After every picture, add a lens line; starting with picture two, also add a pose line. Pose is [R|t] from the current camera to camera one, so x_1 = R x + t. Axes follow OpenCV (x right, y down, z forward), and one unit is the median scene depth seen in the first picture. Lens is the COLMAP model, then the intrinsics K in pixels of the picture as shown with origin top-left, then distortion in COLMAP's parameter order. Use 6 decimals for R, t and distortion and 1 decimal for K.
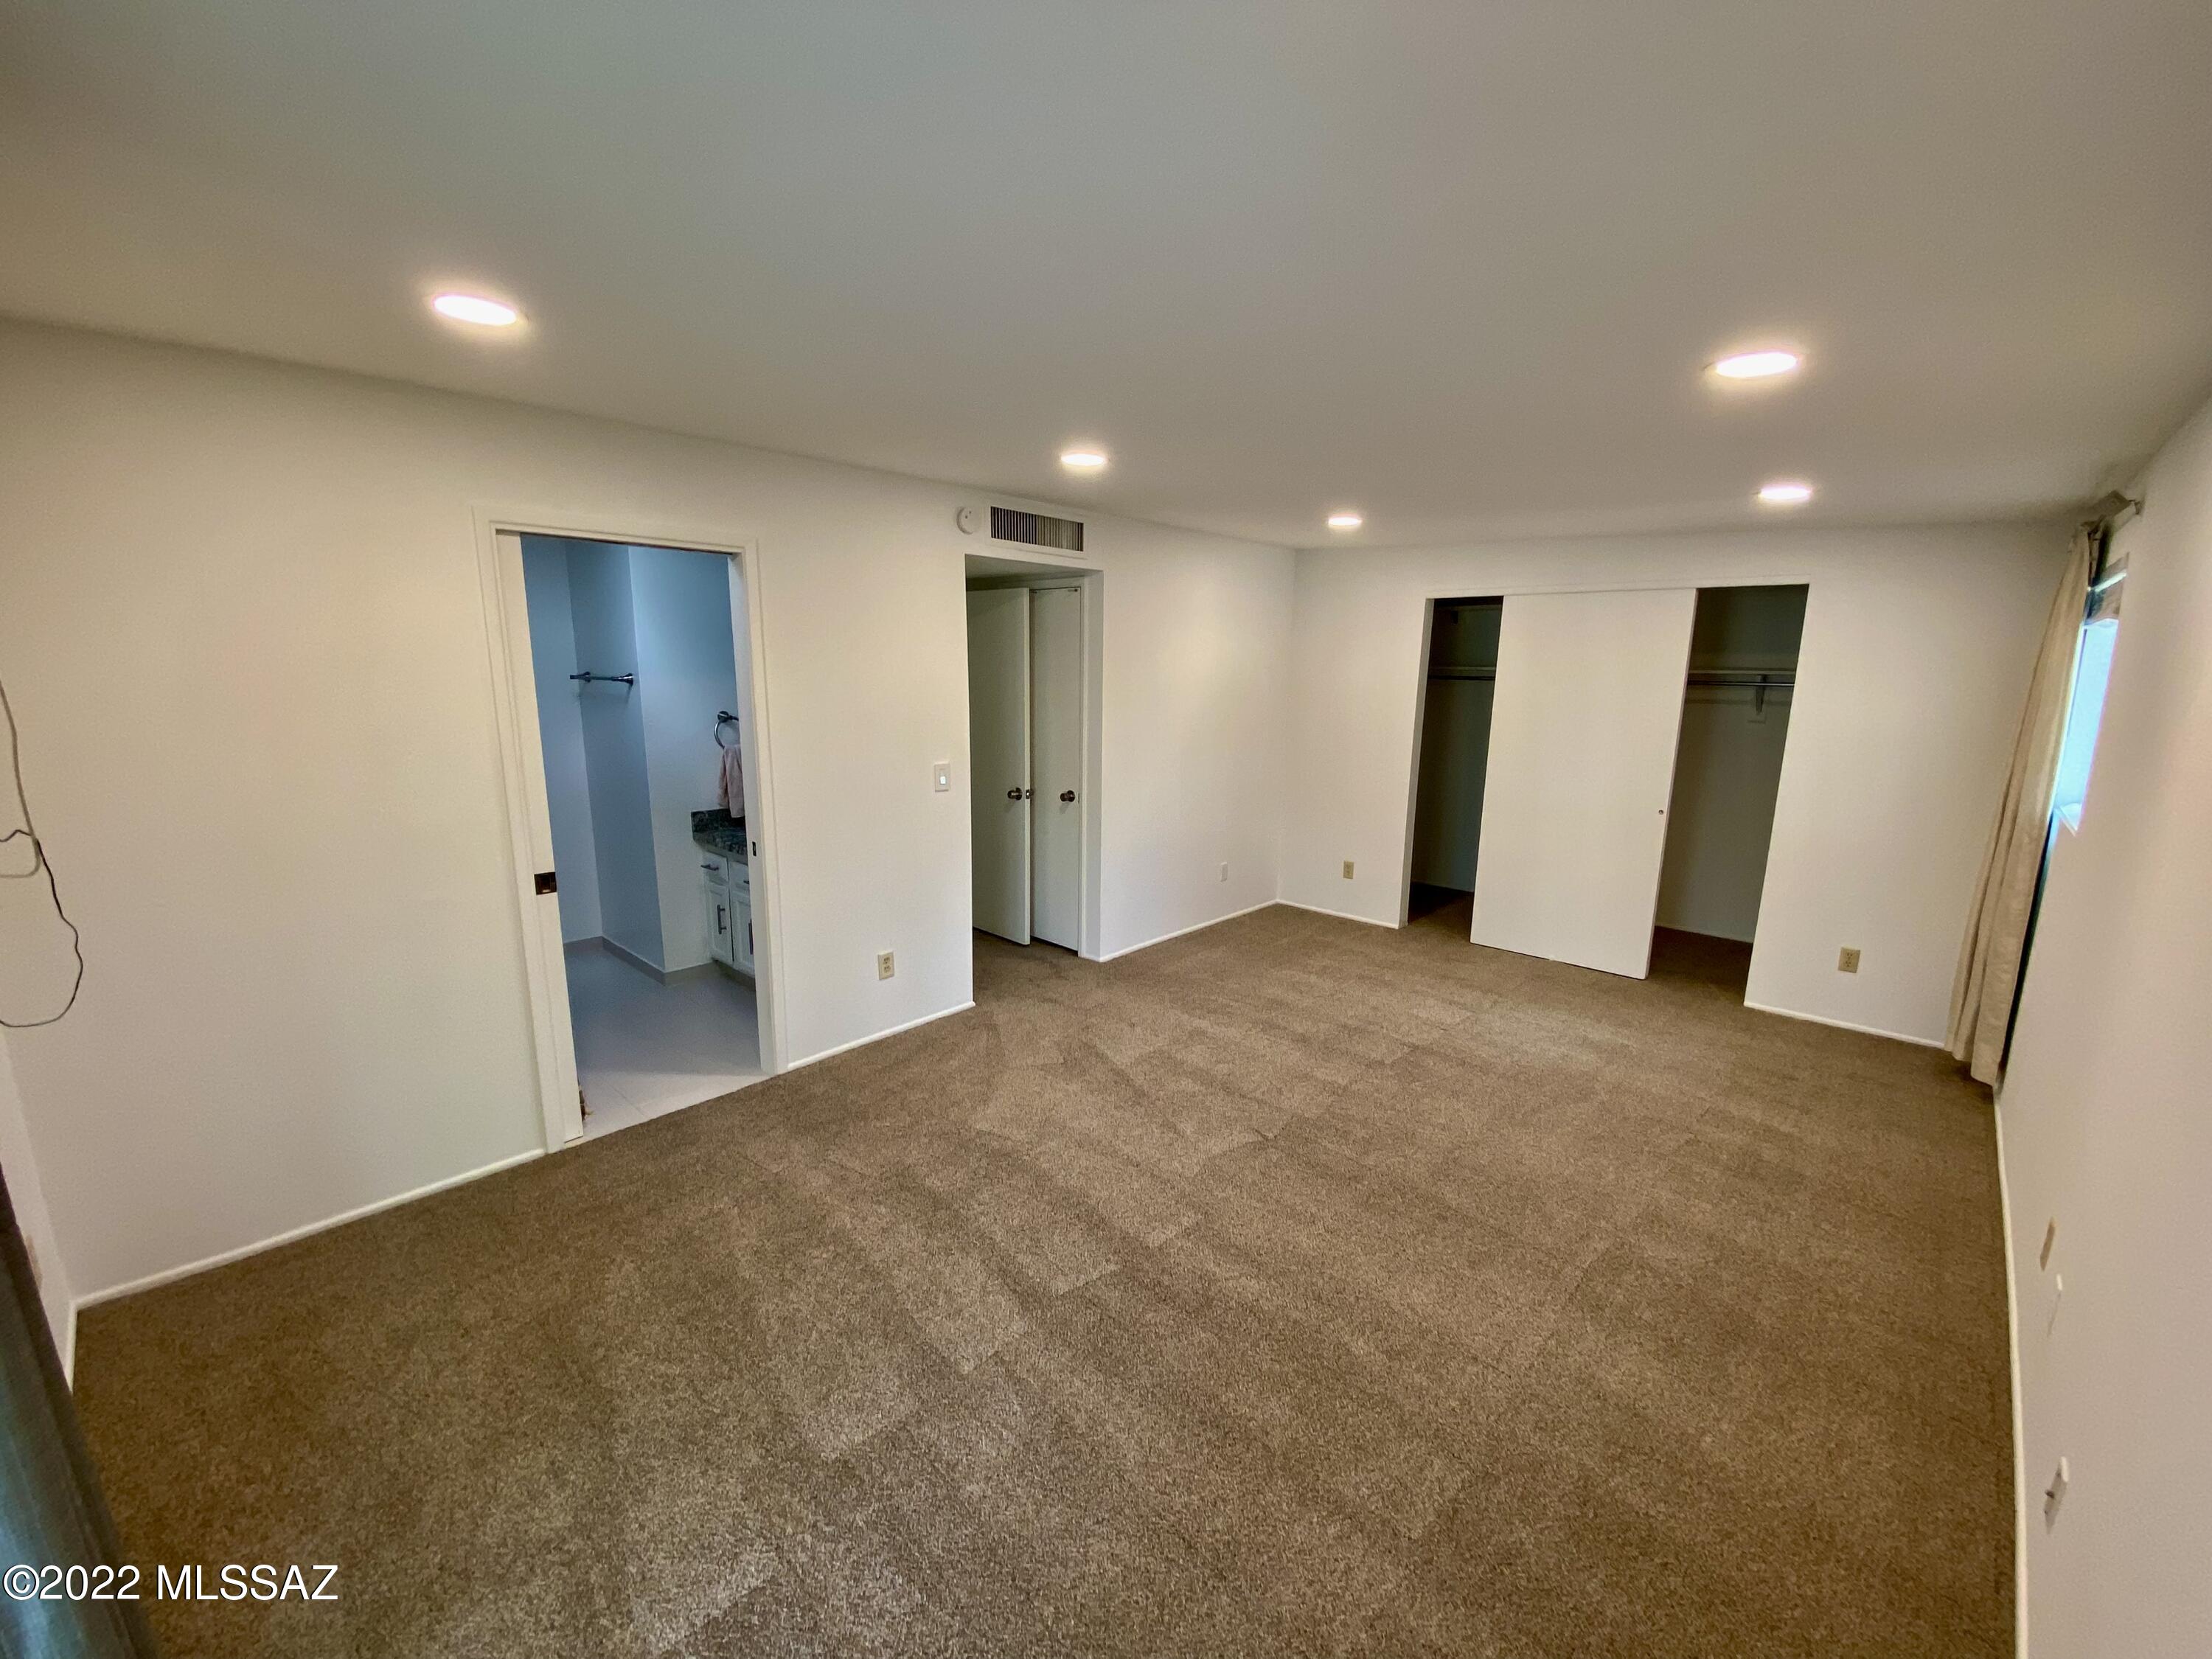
lens RADIAL K [[900.5, 0, 1129.6], [0, 900.5, 827.7], [0, 0, 1]] dist [-0.000701, -0.000287]
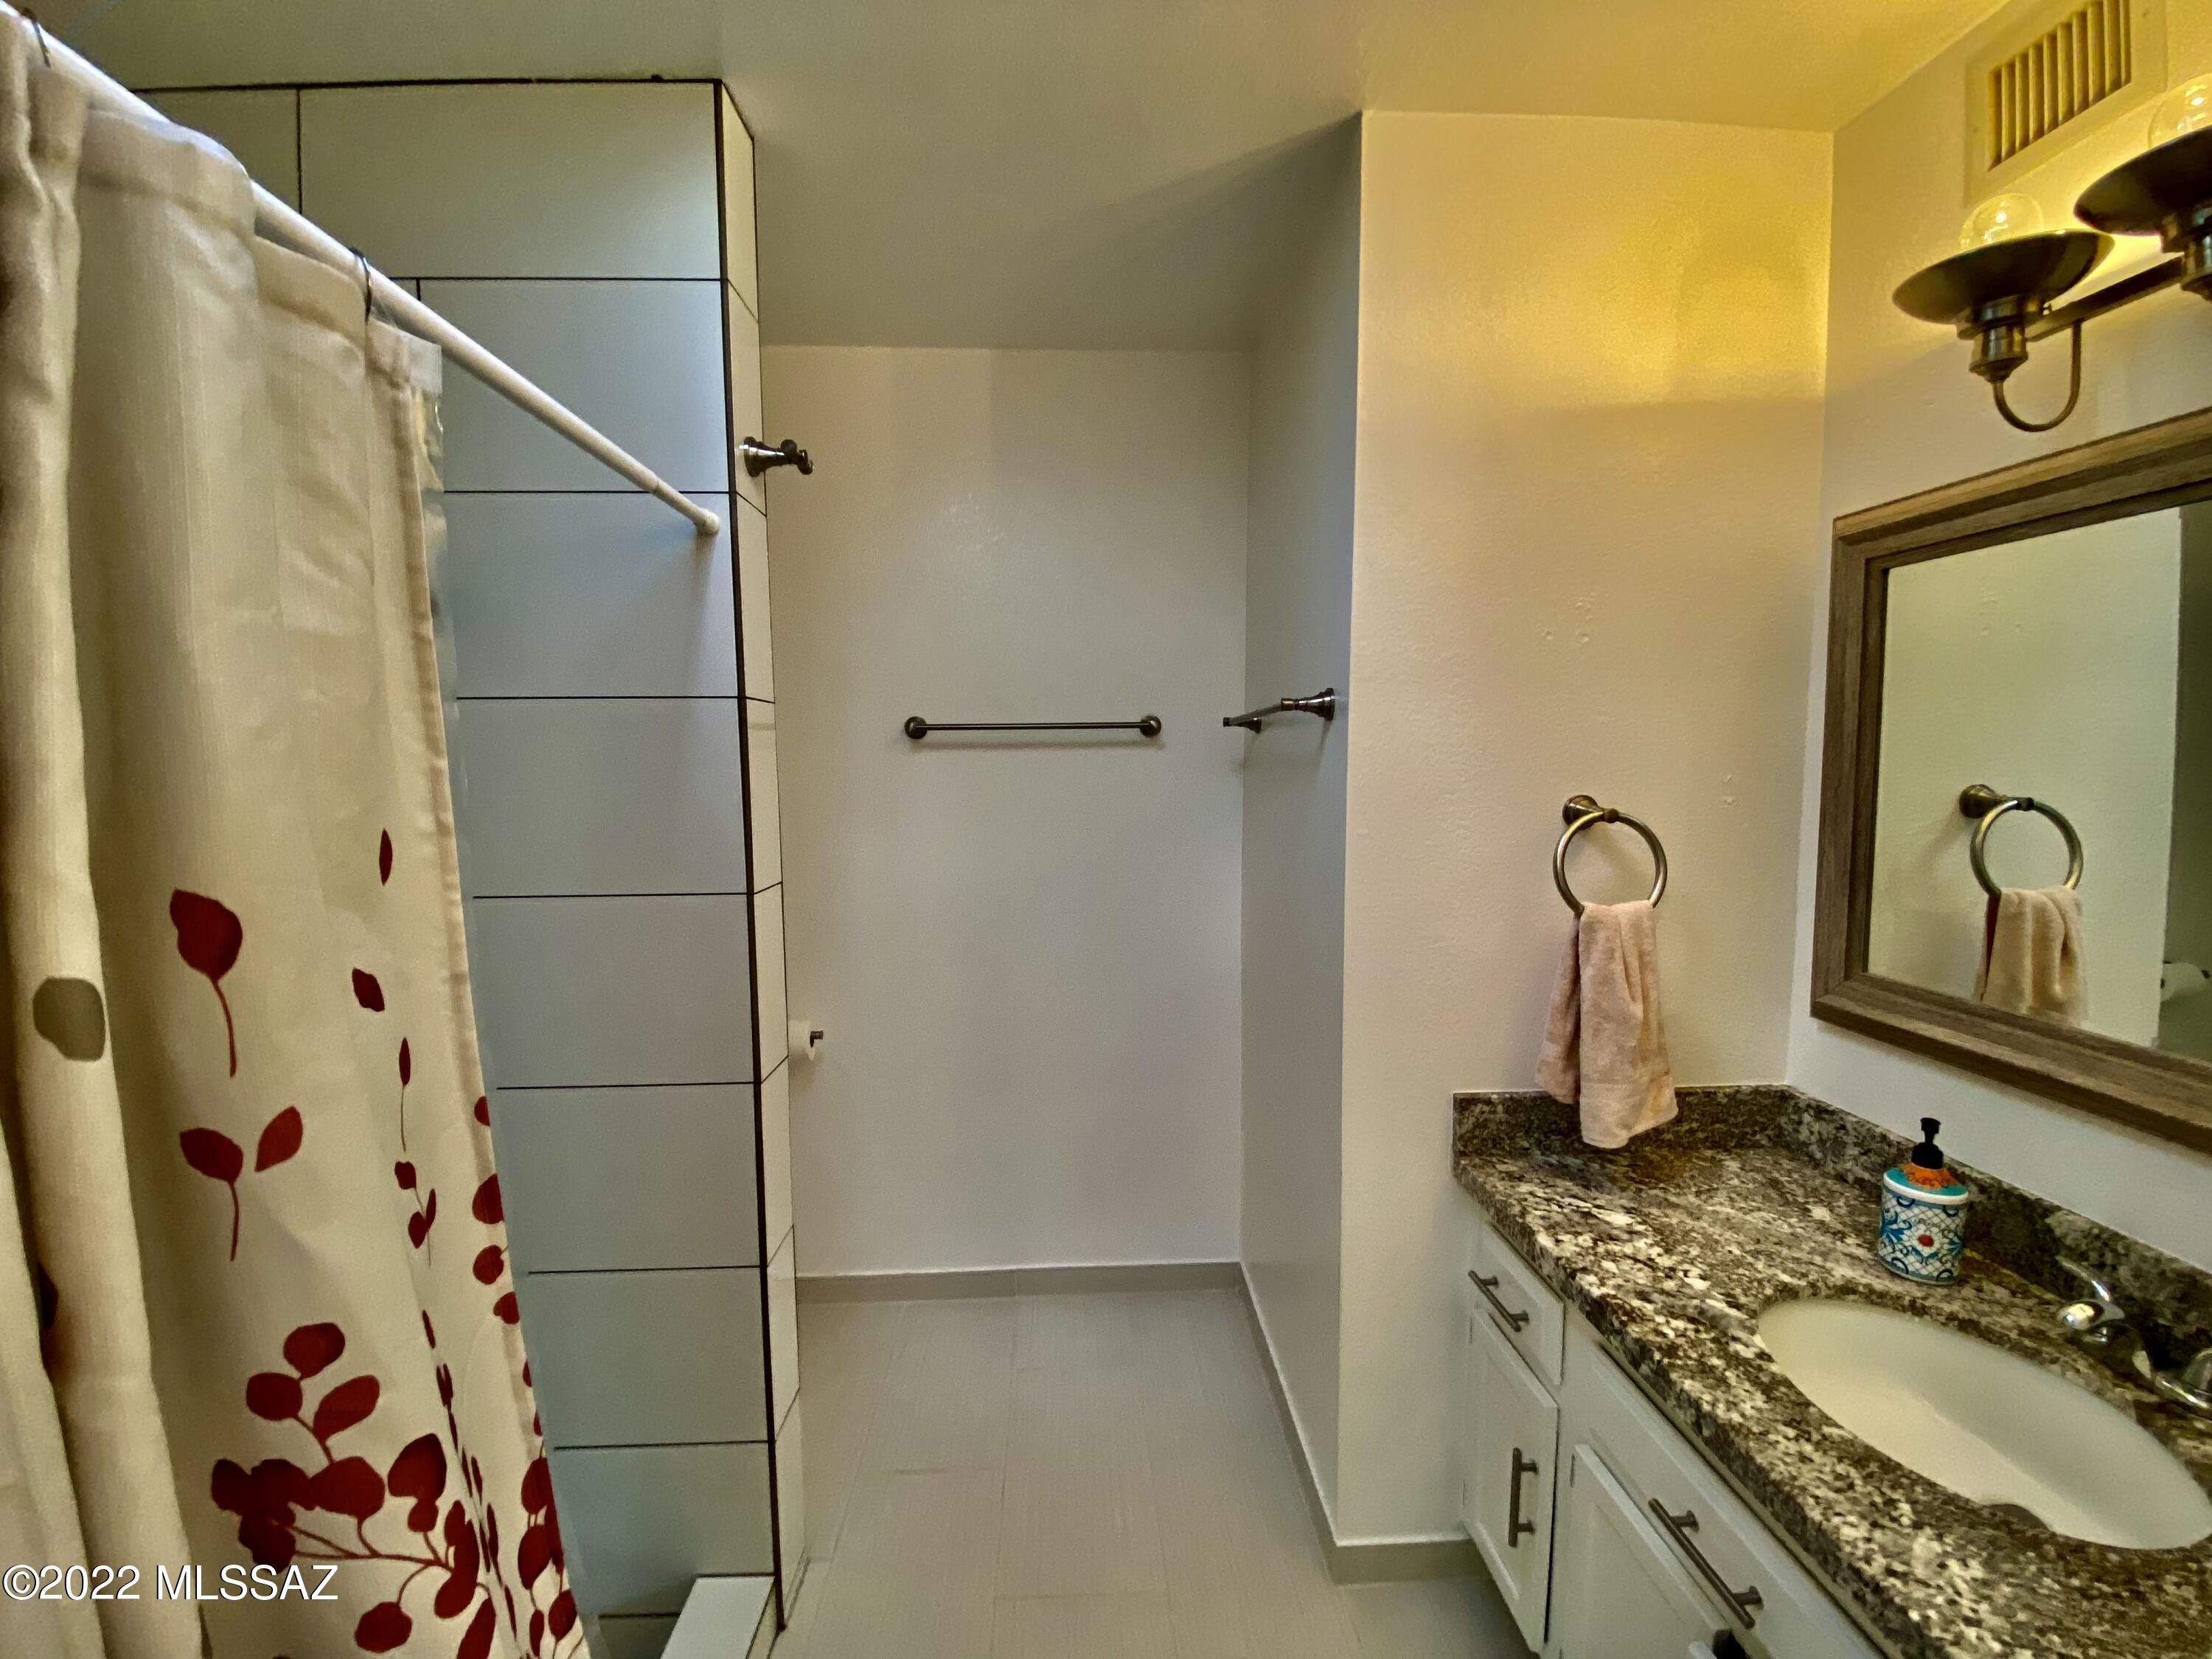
lens RADIAL K [[900.5, 0, 1129.6], [0, 900.5, 827.7], [0, 0, 1]] dist [-0.000701, -0.000287]
pose [[0.704596, 0.028433, -0.709039, -0.341800], [-0.115263, 0.990513, -0.074820, -0.076669], [0.700185, 0.134444, 0.701189, 0.675775]]
